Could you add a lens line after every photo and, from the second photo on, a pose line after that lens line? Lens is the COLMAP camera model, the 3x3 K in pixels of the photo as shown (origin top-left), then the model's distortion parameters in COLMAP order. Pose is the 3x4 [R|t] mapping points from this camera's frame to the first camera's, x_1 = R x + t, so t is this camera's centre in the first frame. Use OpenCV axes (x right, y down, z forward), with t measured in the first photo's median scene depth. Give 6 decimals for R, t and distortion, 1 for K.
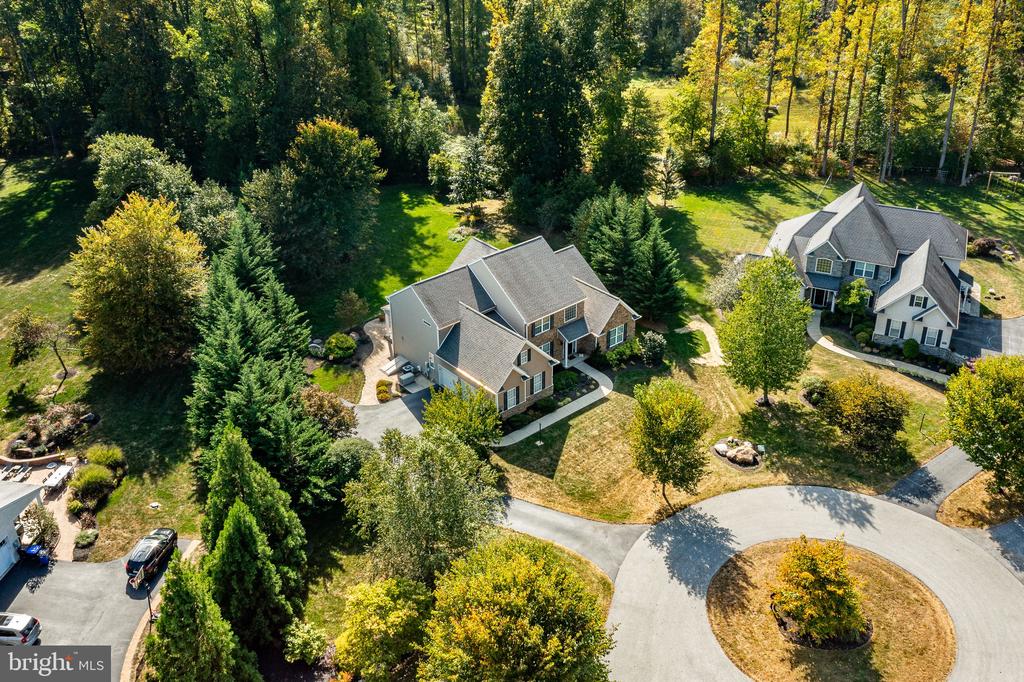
lens RADIAL K [[913.7, 0, 517.3], [0, 913.7, 304.4], [0, 0, 1]] dist [0.000140, 0.009472]
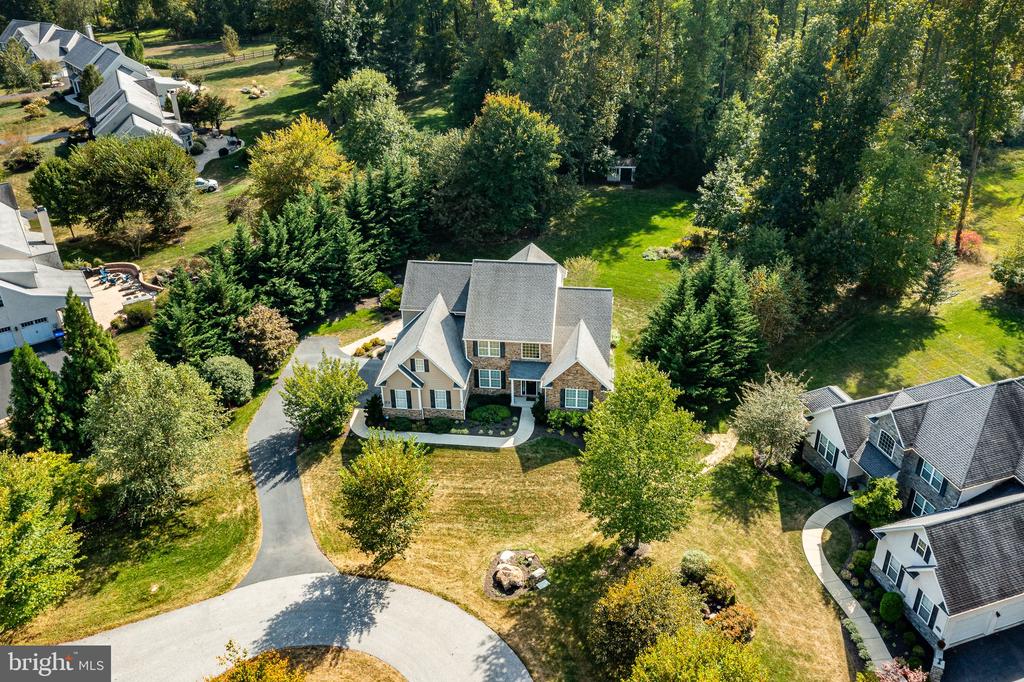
lens RADIAL K [[868.7, 0, 514.8], [0, 868.7, 300.8], [0, 0, 1]] dist [-0.002039, -0.004612]
pose [[0.685400, 0.355635, -0.635413, 0.568846], [-0.341274, 0.927736, 0.151124, -0.158864], [0.643241, 0.113270, 0.757239, 0.333761]]
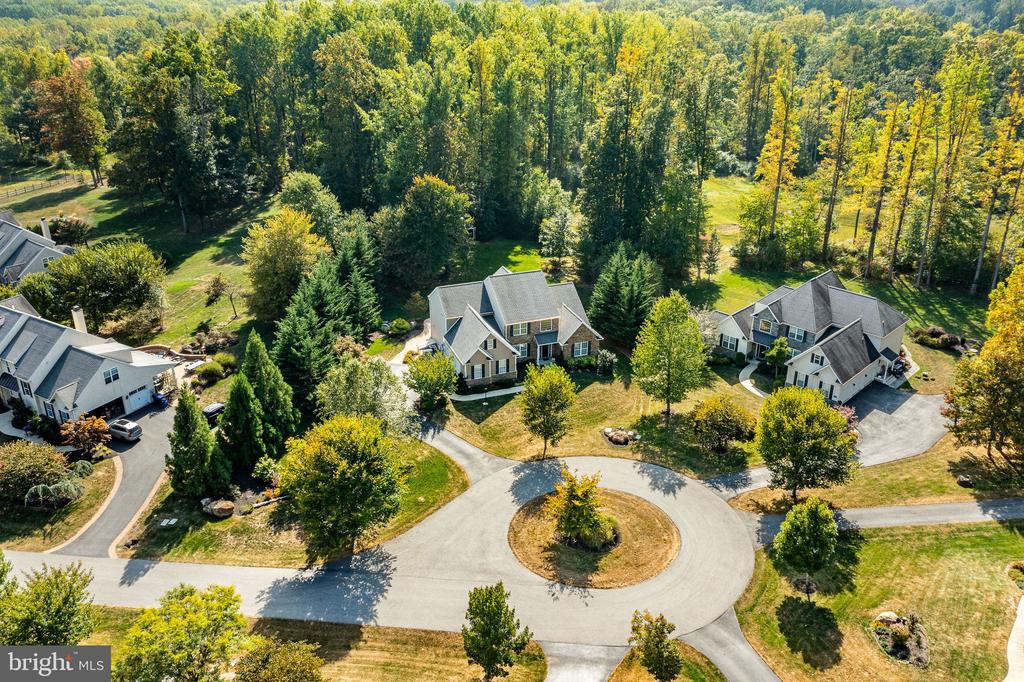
lens RADIAL K [[793.5, 0, 512.0], [0, 793.5, 341.0], [0, 0, 1]] dist [0.002794, 0.002172]
pose [[0.939623, 0.156859, -0.304146, 0.373454], [-0.172631, 0.984656, -0.025502, 0.071149], [0.295479, 0.076468, 0.952284, -0.147118]]
